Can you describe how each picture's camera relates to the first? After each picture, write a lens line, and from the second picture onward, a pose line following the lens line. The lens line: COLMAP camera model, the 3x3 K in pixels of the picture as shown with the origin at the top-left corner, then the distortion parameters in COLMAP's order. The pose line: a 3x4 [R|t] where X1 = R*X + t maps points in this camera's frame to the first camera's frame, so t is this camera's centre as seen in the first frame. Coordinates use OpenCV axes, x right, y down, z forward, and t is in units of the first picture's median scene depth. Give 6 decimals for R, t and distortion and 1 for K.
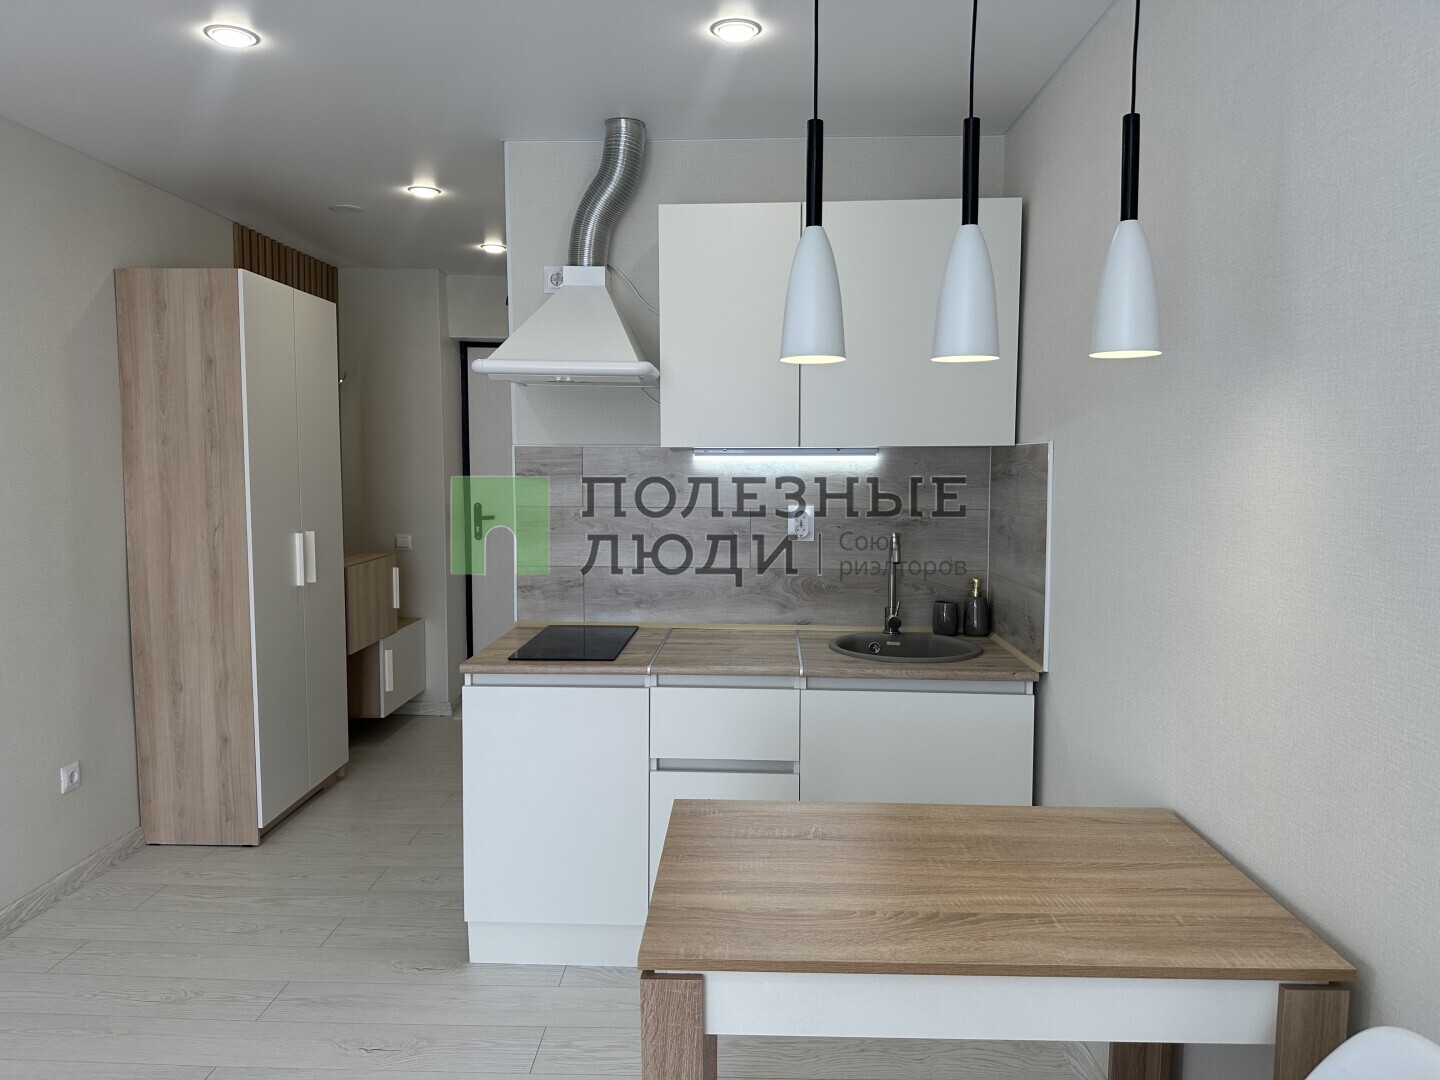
lens RADIAL K [[1011.6, 0, 719.8], [0, 1011.6, 544.6], [0, 0, 1]] dist [0.050544, -0.068554]
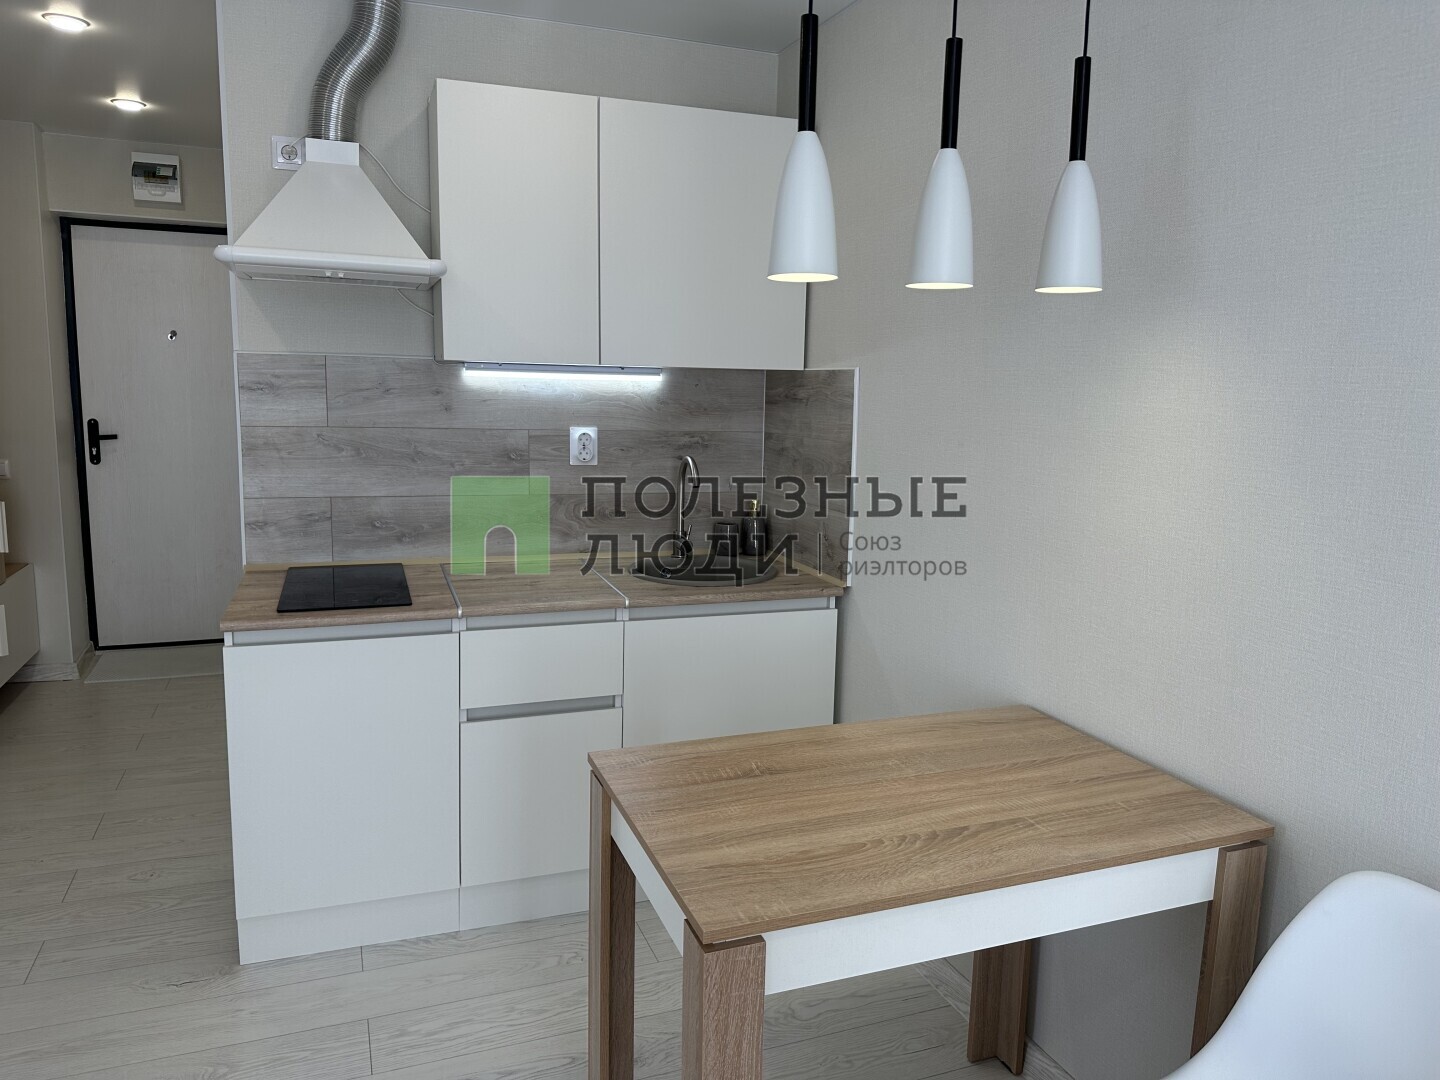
lens RADIAL K [[1011.6, 0, 730.8], [0, 1011.6, 534.0], [0, 0, 1]] dist [0.050544, -0.068554]
pose [[0.920400, -0.039475, 0.388980, -0.171166], [0.011300, 0.997160, 0.074456, -0.008277], [-0.390815, -0.064134, 0.918232, 0.073435]]
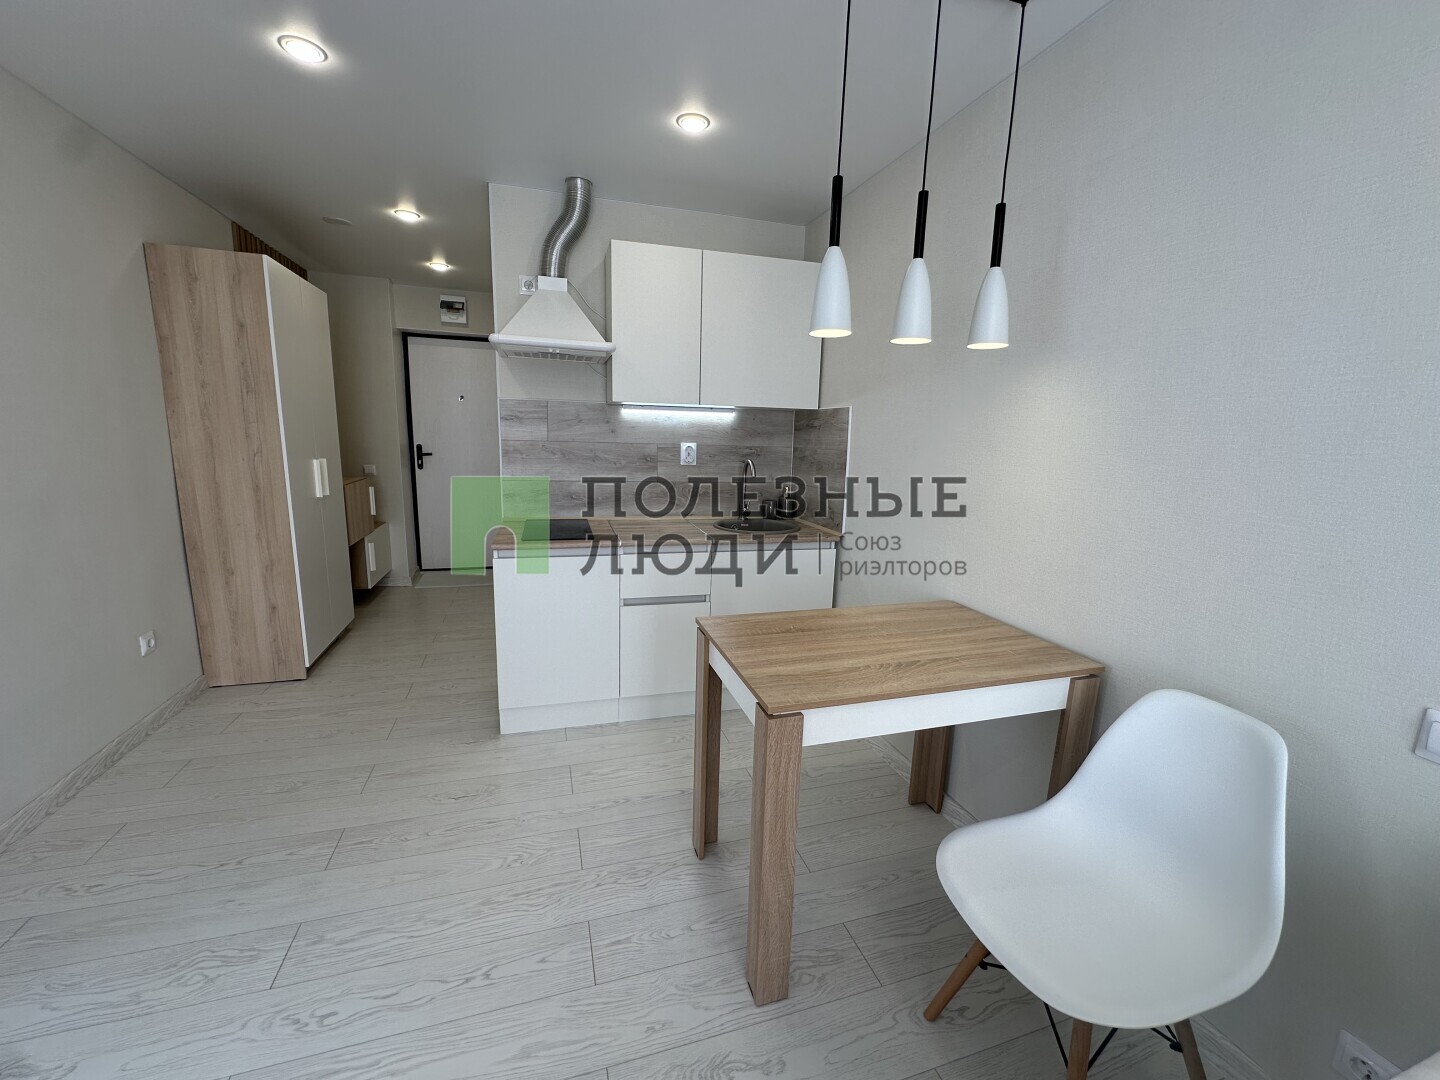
lens RADIAL K [[580.3, 0, 720.7], [0, 580.3, 539.9], [0, 0, 1]] dist [-0.007232, 0.002100]
pose [[0.946762, -0.034136, 0.320120, -0.185049], [0.001039, 0.994681, 0.102996, 0.022121], [-0.321933, -0.097180, 0.941762, 0.083356]]
